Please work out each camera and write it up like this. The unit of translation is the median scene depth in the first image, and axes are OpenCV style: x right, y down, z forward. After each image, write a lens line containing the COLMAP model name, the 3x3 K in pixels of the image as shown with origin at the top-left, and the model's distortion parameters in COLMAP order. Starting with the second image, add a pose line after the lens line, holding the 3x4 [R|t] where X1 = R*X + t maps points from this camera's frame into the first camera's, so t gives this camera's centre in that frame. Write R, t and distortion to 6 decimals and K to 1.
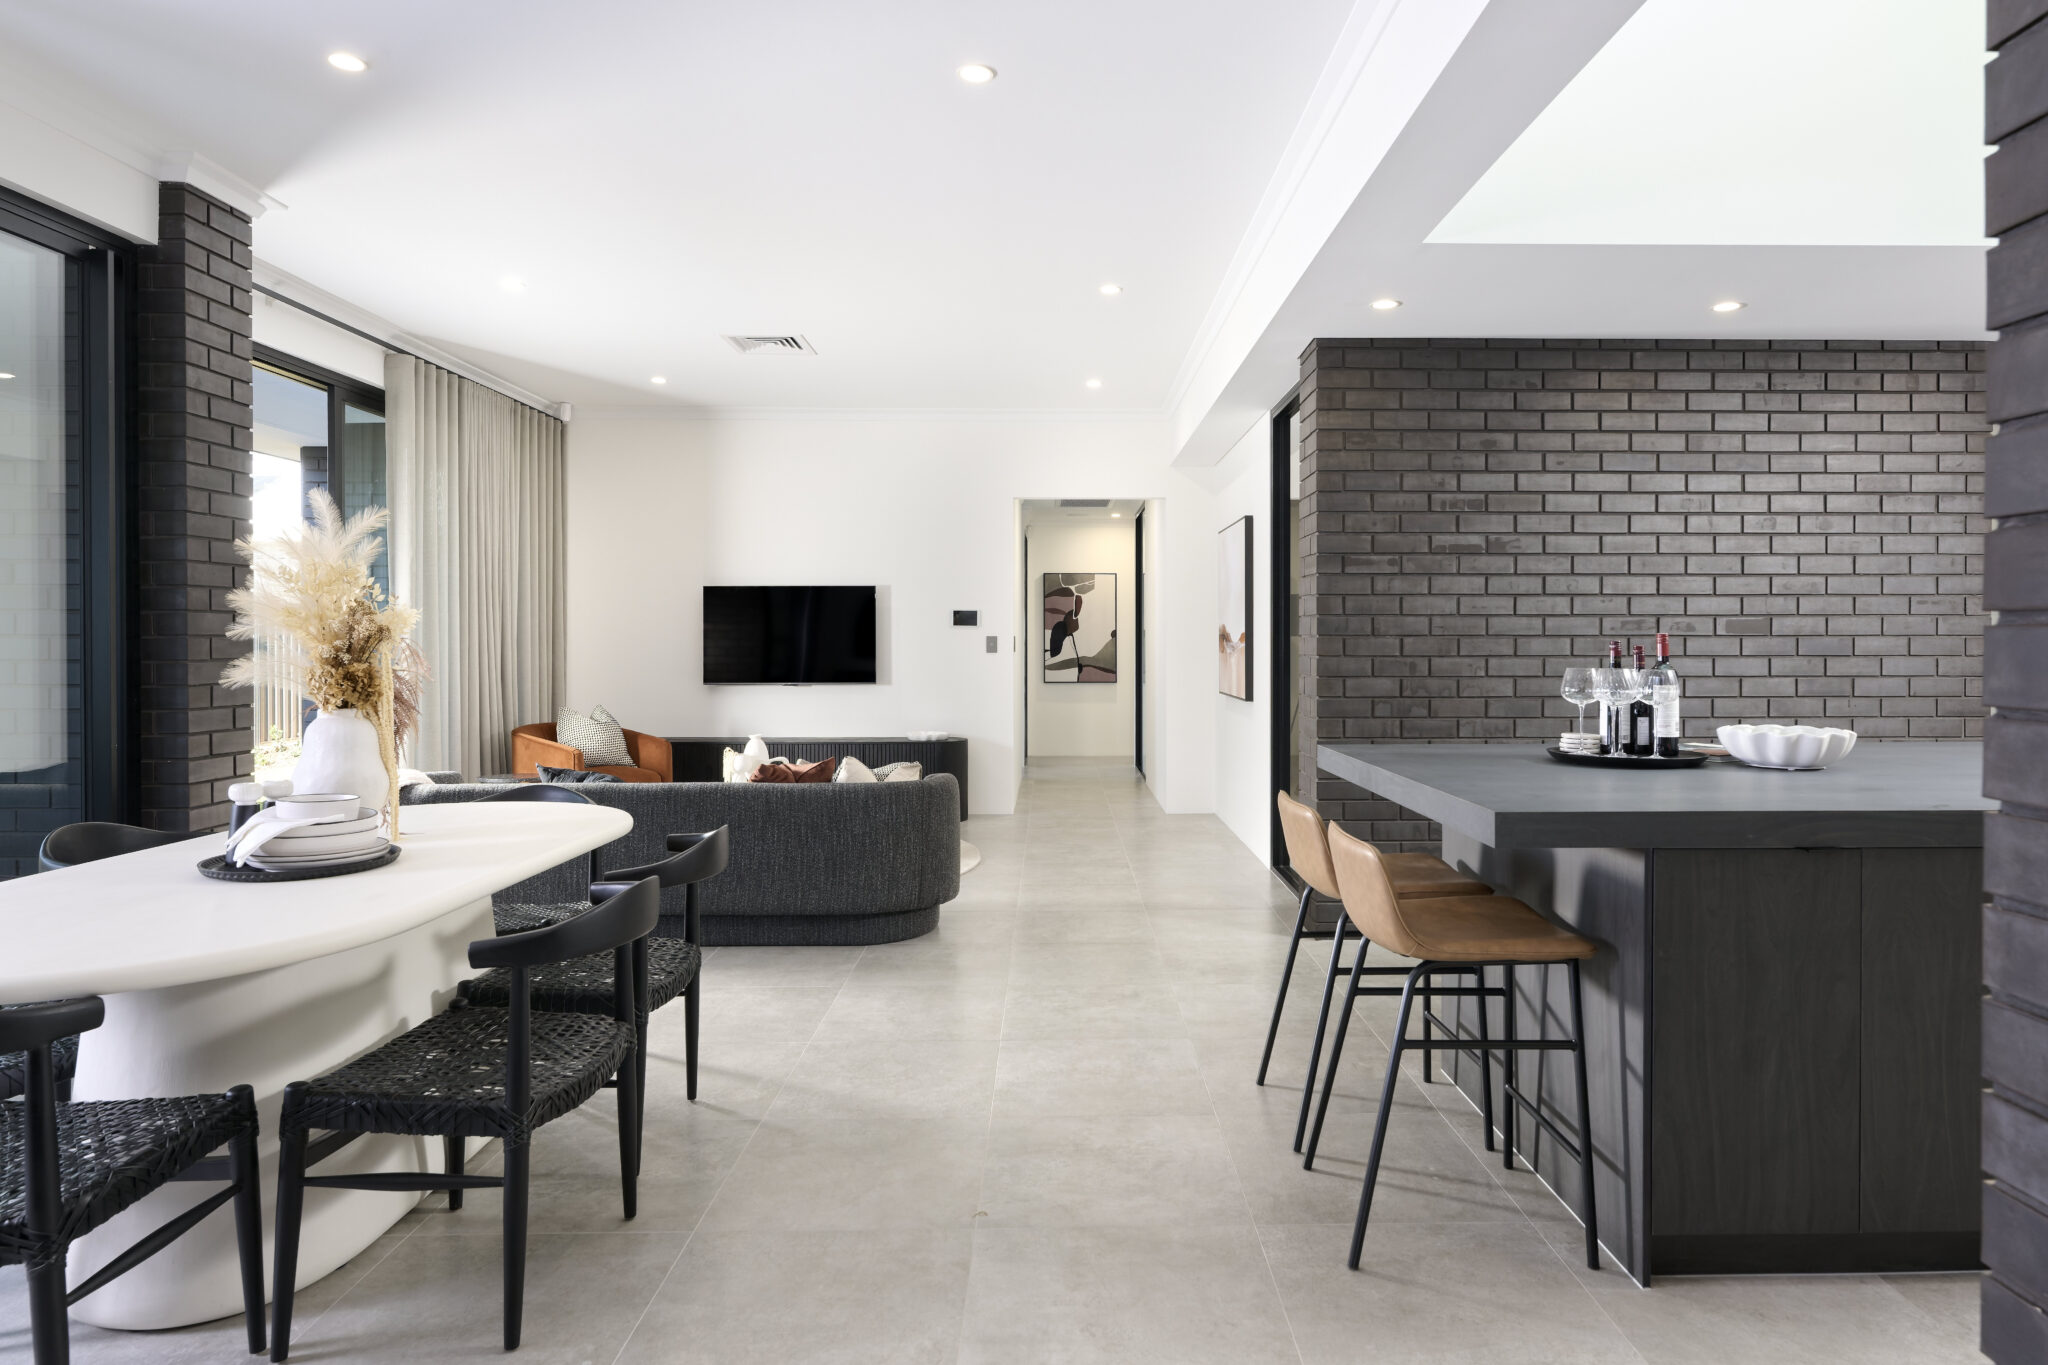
lens RADIAL K [[1199.0, 0, 1055.7], [0, 1199.0, 647.5], [0, 0, 1]] dist [0.002265, 0.000411]
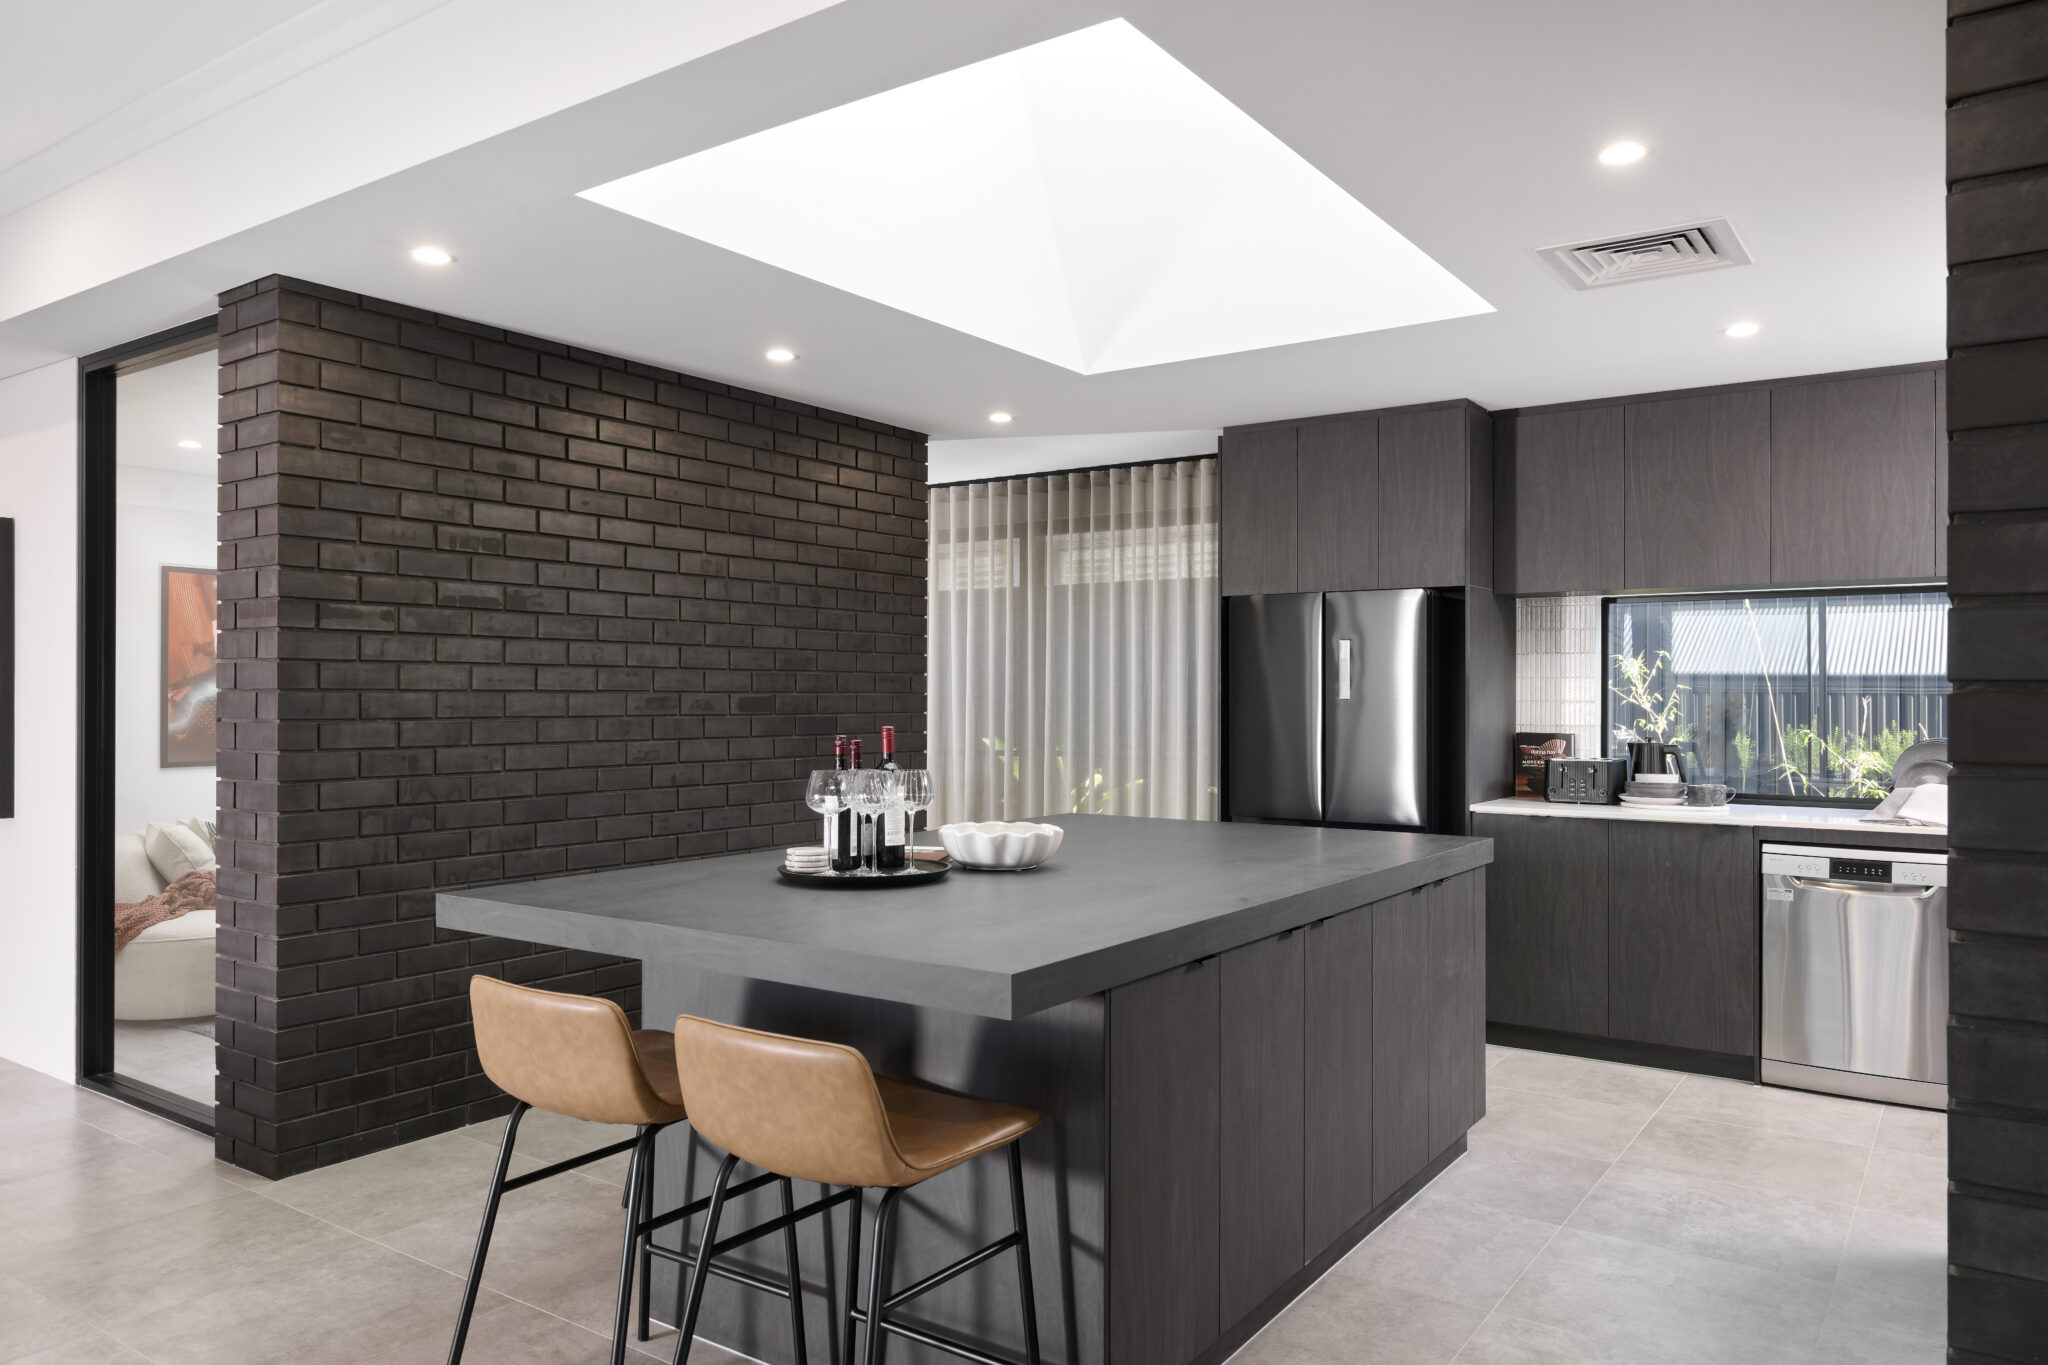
lens RADIAL K [[1402.4, 0, 1024.0], [0, 1402.4, 682.5], [0, 0, 1]] dist [0.003494, 0.001404]
pose [[0.577895, 0.007166, 0.816080, -0.179157], [0.003426, 0.999931, -0.011207, -0.021048], [-0.816104, 0.009272, 0.577831, 0.212371]]
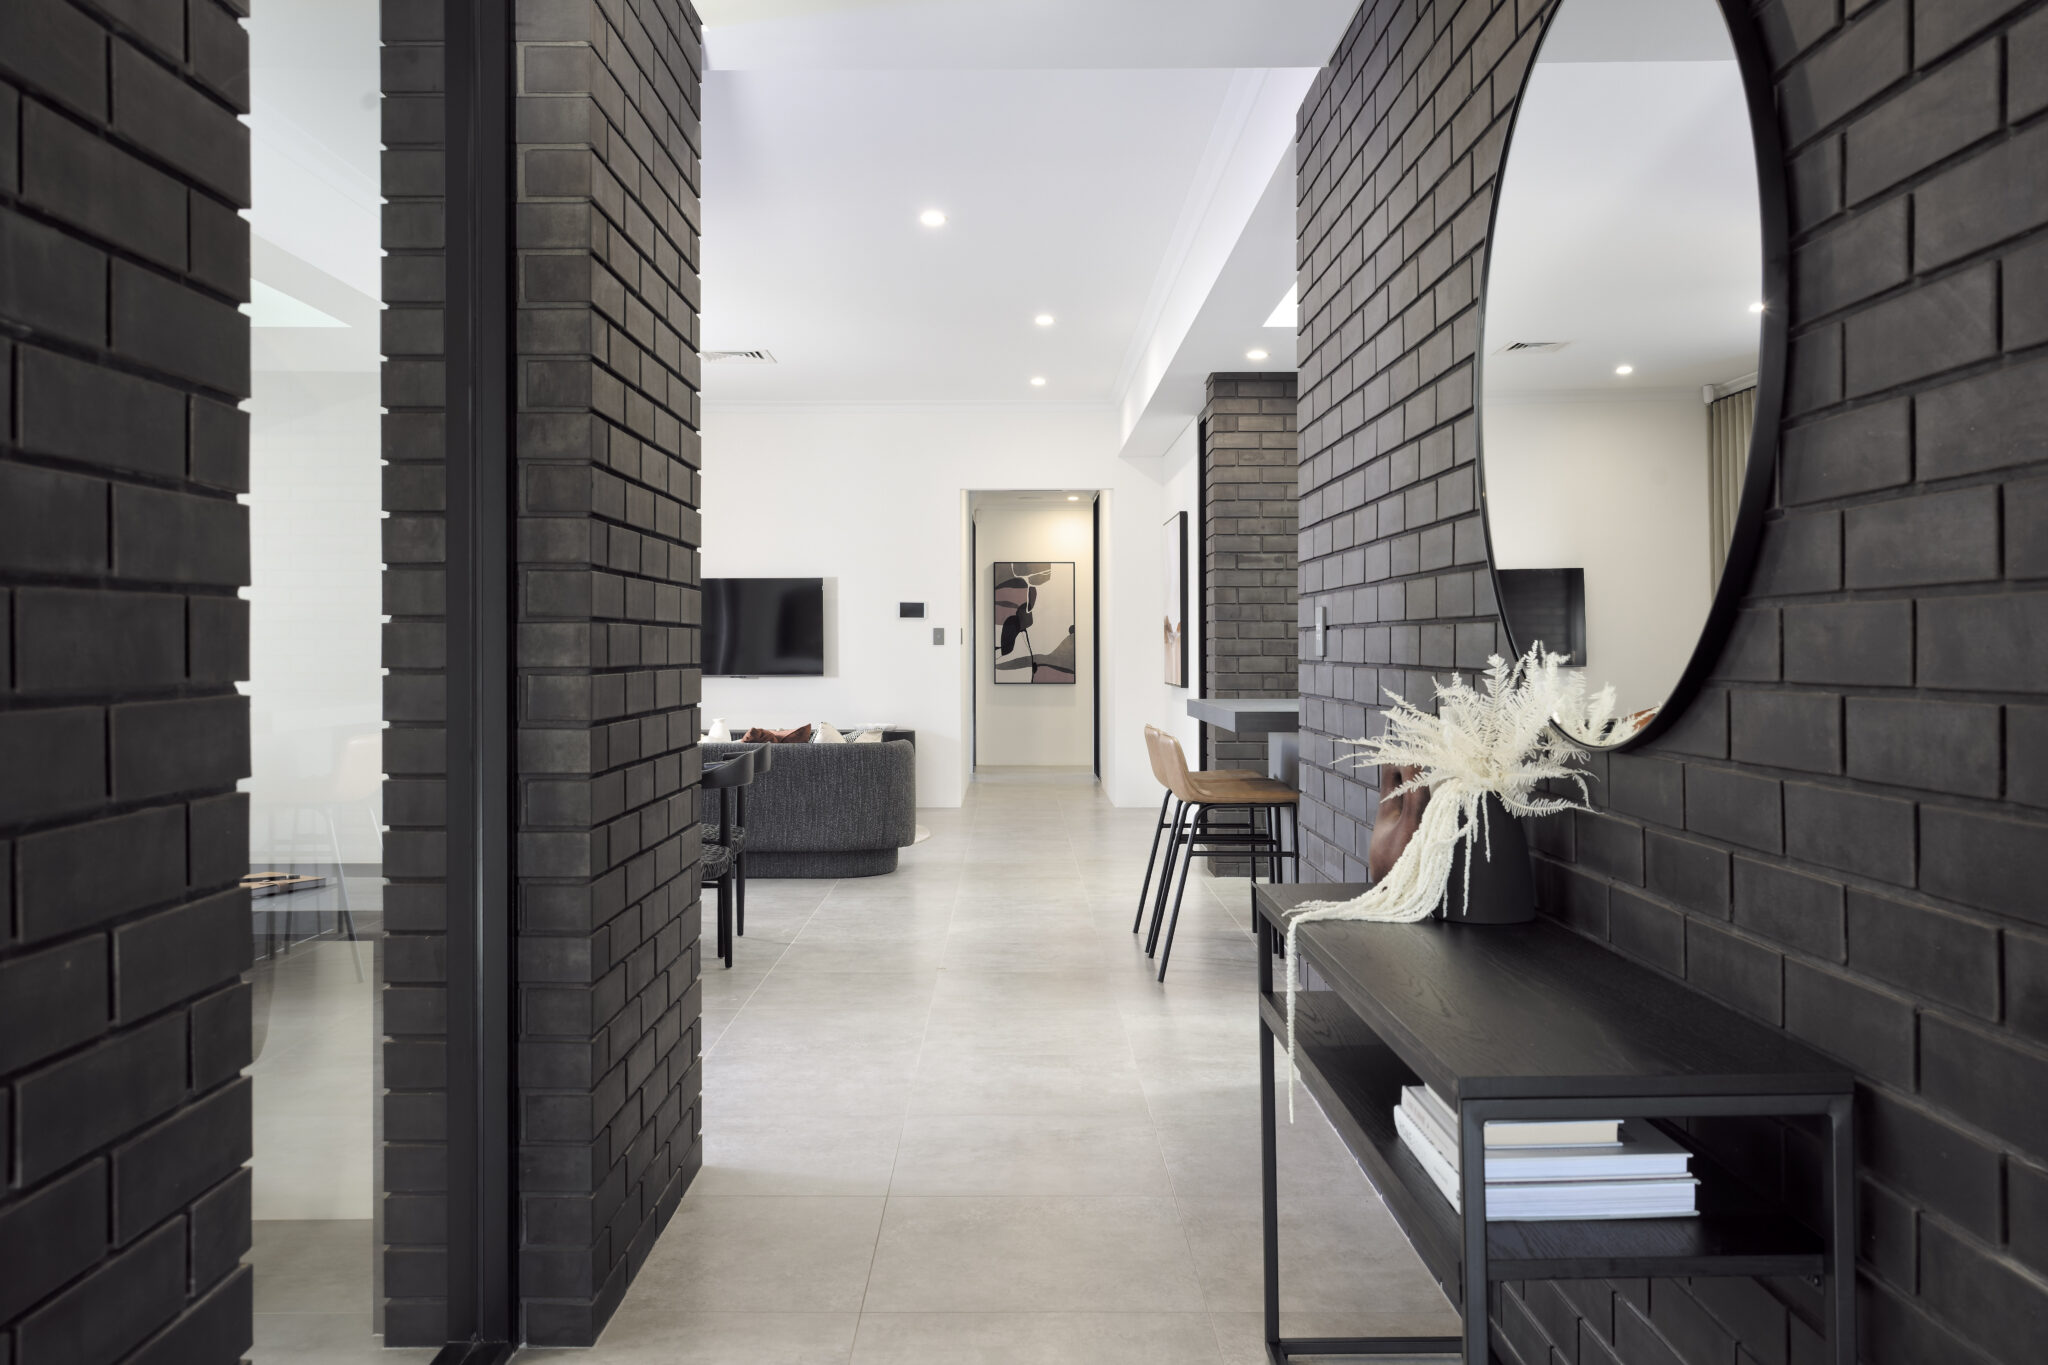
lens RADIAL K [[1772.7, 0, 1024.0], [0, 1772.7, 682.5], [0, 0, 1]] dist [-0.001163, -0.000184]
pose [[0.999998, -0.001689, 0.001004, 0.026120], [0.001677, 0.999936, 0.011182, 0.031208], [-0.001023, -0.011180, 0.999937, -0.766319]]
